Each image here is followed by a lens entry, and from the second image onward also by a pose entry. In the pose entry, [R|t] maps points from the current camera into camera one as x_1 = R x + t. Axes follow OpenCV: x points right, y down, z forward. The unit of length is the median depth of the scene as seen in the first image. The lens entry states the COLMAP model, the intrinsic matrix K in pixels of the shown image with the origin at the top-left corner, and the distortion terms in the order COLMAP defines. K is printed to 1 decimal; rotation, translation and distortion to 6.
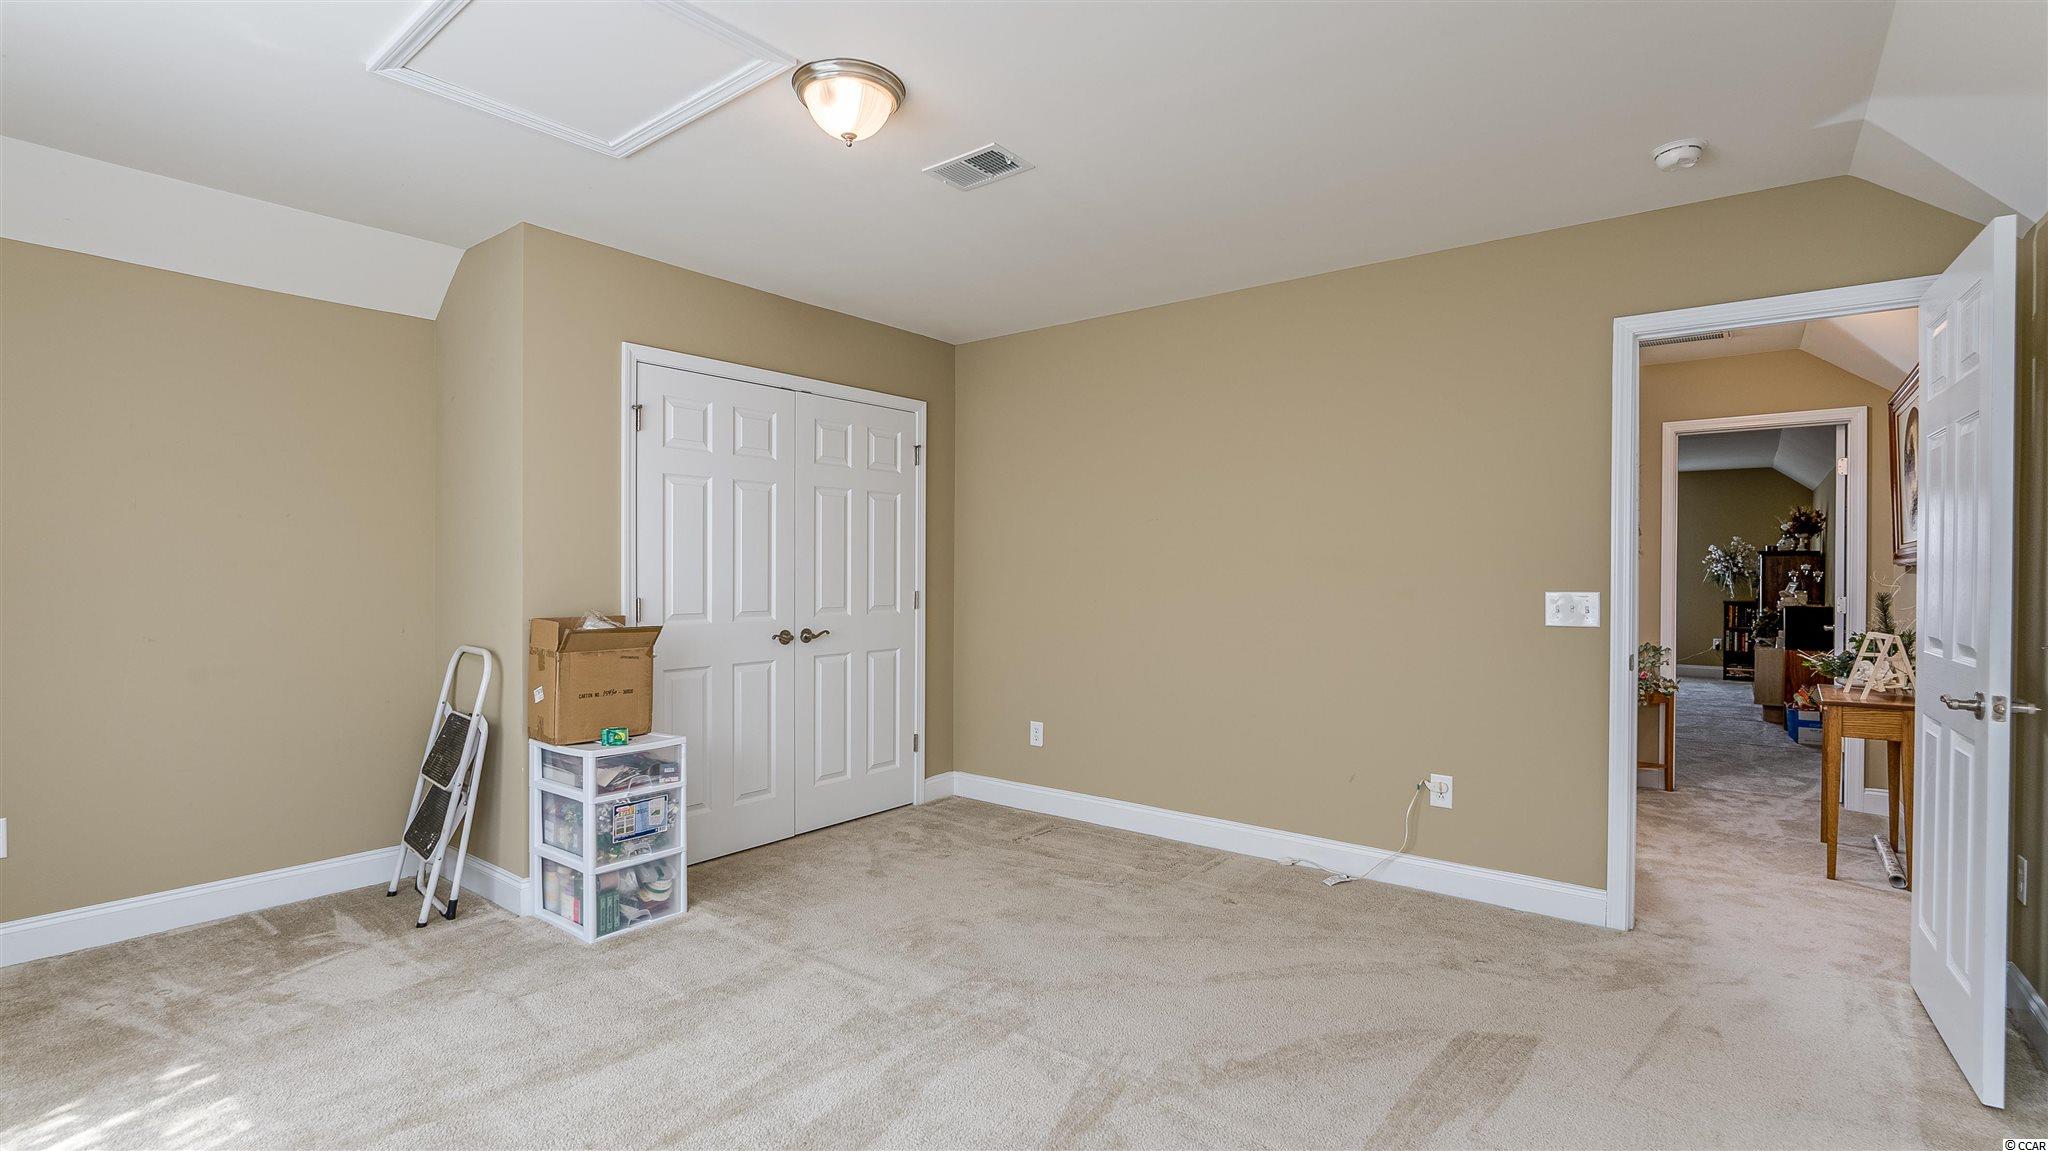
lens RADIAL K [[934.5, 0, 1034.2], [0, 934.5, 575.6], [0, 0, 1]] dist [-0.010542, -0.000956]
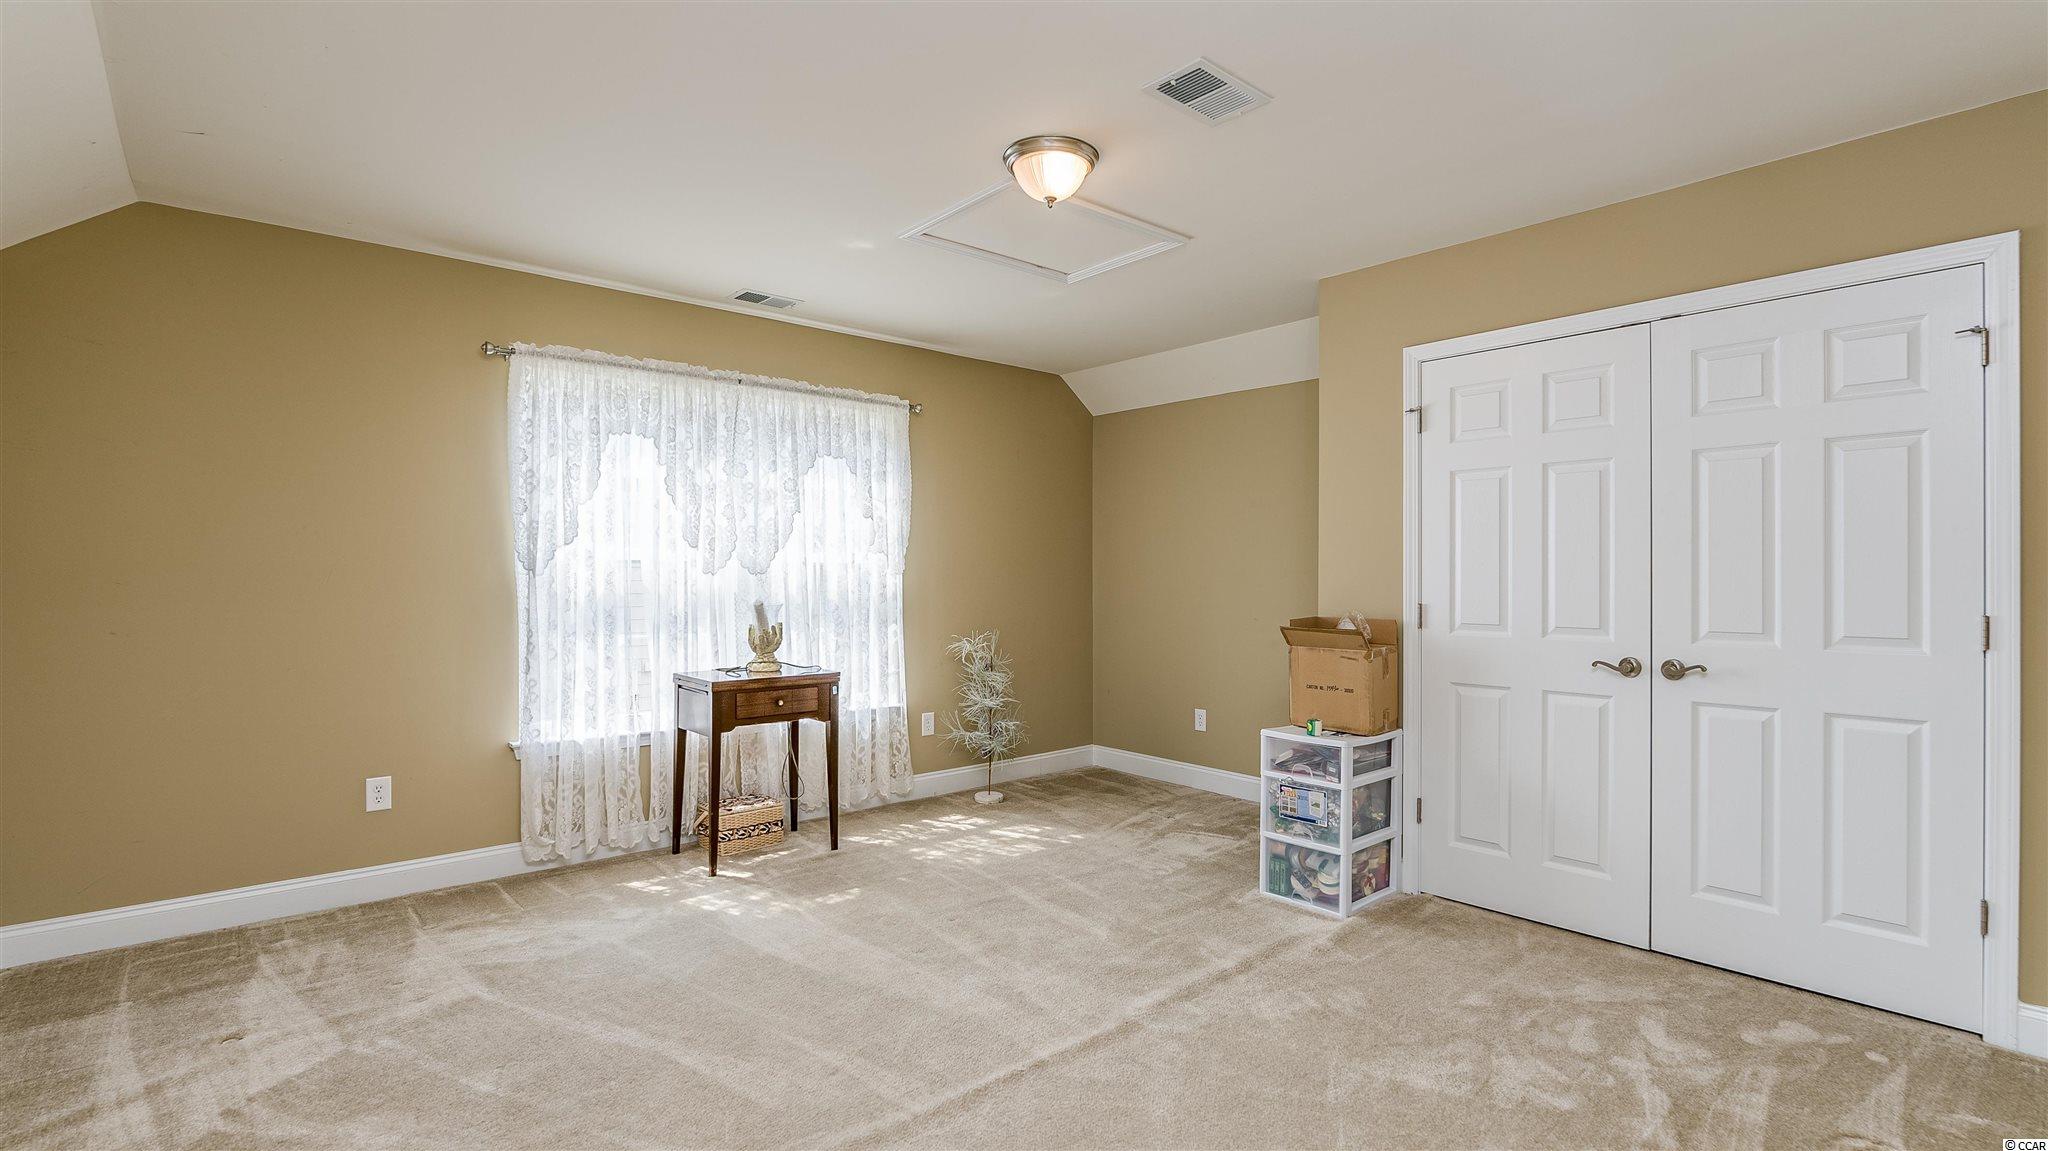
lens RADIAL K [[934.5, 0, 1034.2], [0, 934.5, 575.6], [0, 0, 1]] dist [-0.010542, -0.000956]
pose [[-0.191856, 0.003197, -0.981418, 0.673738], [-0.002550, 0.999990, 0.003756, -0.008568], [0.981420, 0.003224, -0.191846, 0.866094]]
